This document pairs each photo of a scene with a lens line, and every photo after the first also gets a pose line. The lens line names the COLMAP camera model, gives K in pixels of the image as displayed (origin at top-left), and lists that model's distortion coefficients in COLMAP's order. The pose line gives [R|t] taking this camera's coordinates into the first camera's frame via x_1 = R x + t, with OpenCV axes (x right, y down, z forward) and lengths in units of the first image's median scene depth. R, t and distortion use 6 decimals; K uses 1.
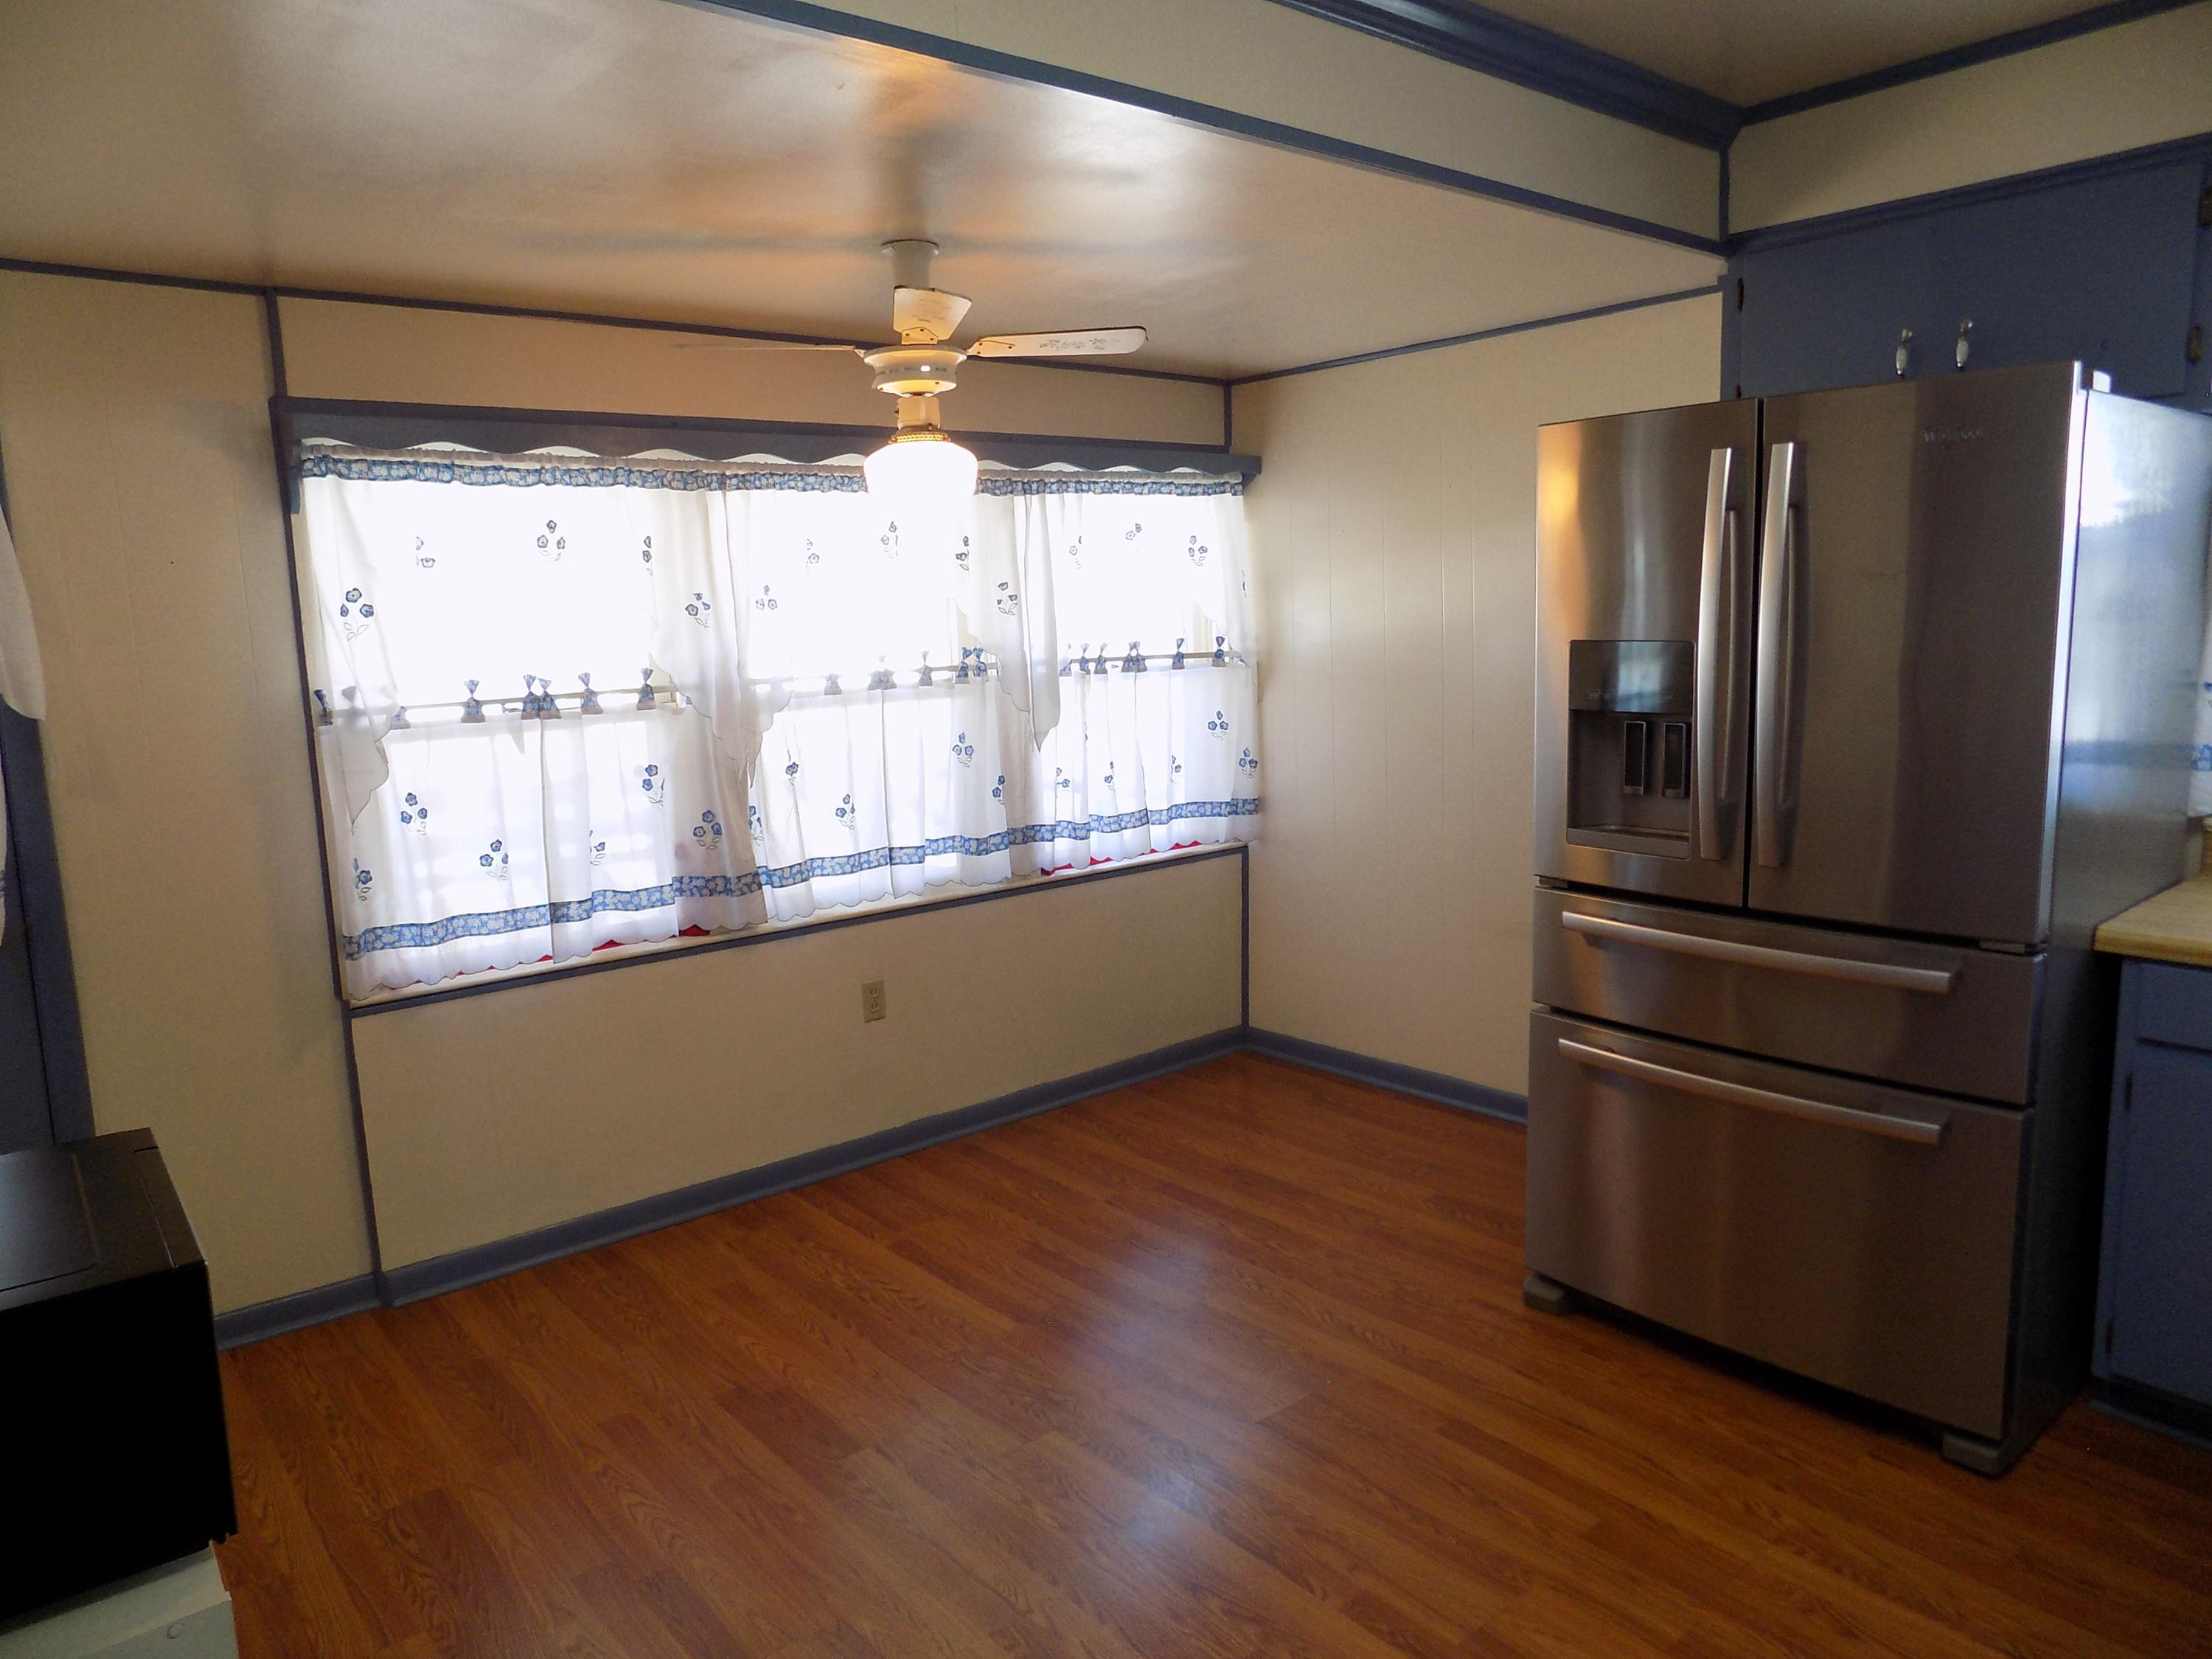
lens RADIAL K [[1484.1, 0, 1101.5], [0, 1484.1, 823.7], [0, 0, 1]] dist [-0.076843, 0.075087]
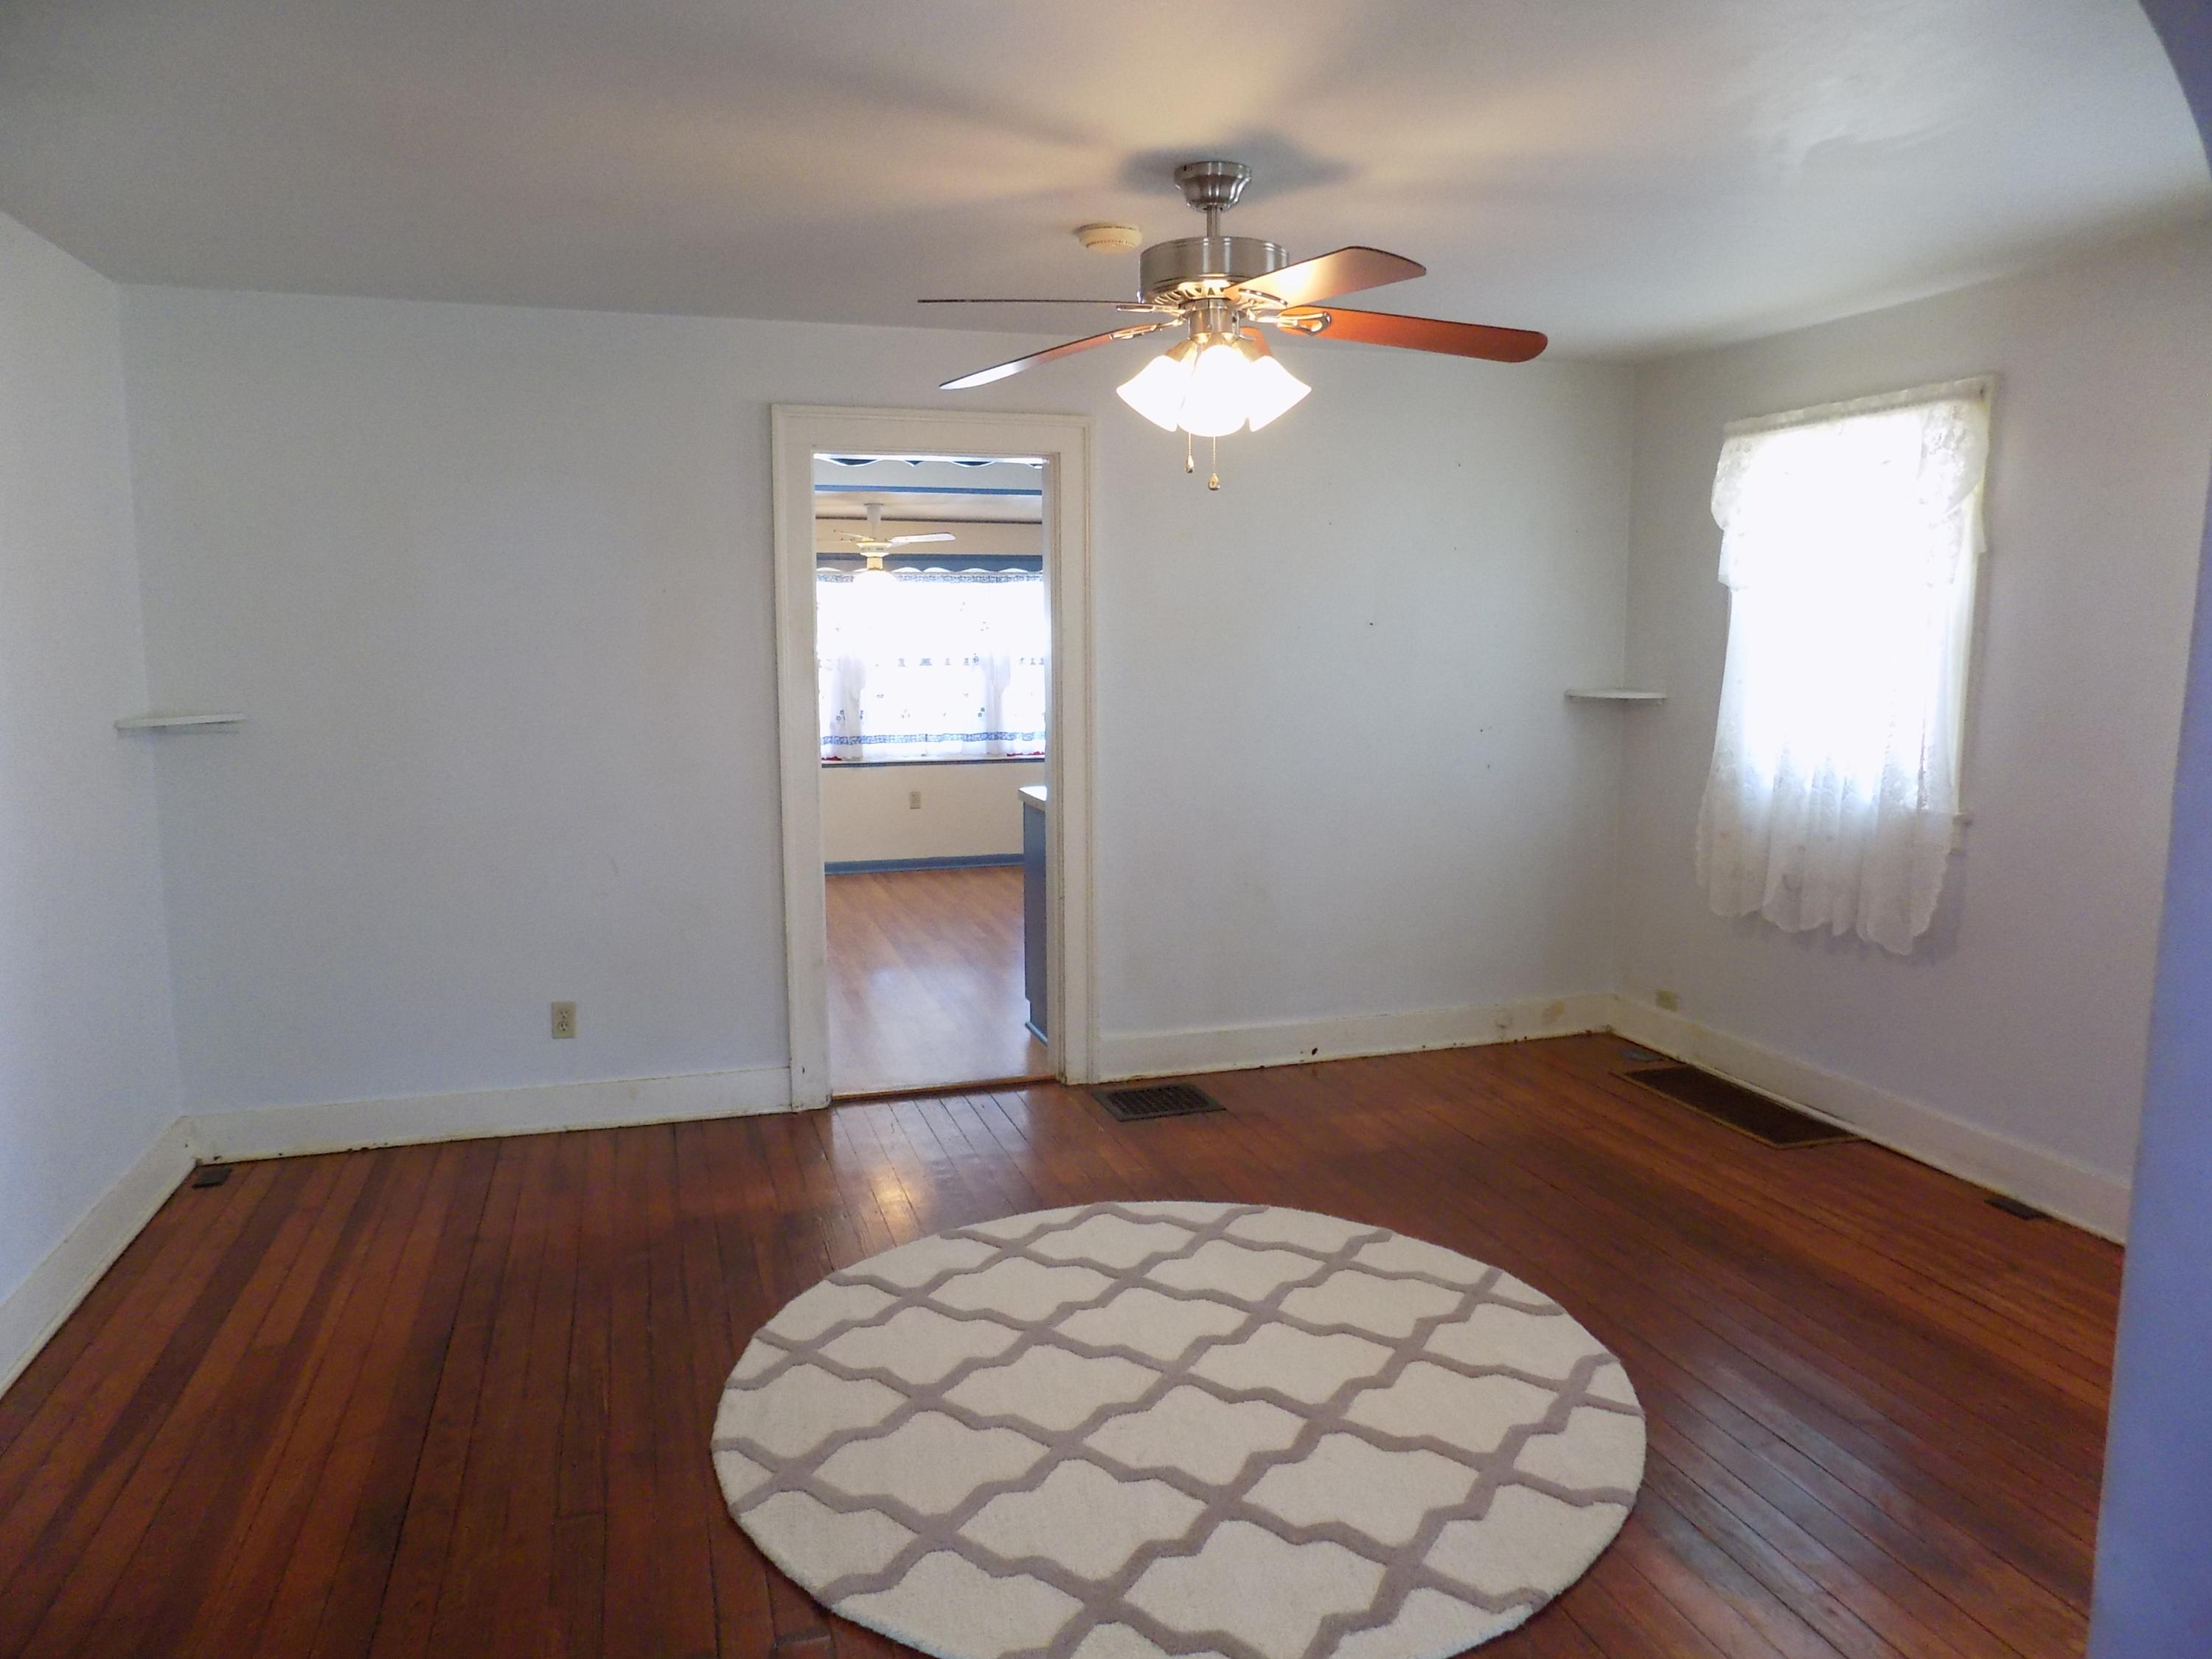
lens RADIAL K [[1484.1, 0, 1101.5], [0, 1484.1, 823.7], [0, 0, 1]] dist [-0.076843, 0.075087]
pose [[0.922205, 0.083551, -0.377568, 1.247270], [-0.087729, 0.996125, 0.006152, 0.146858], [0.376619, 0.027450, 0.925962, -1.298901]]
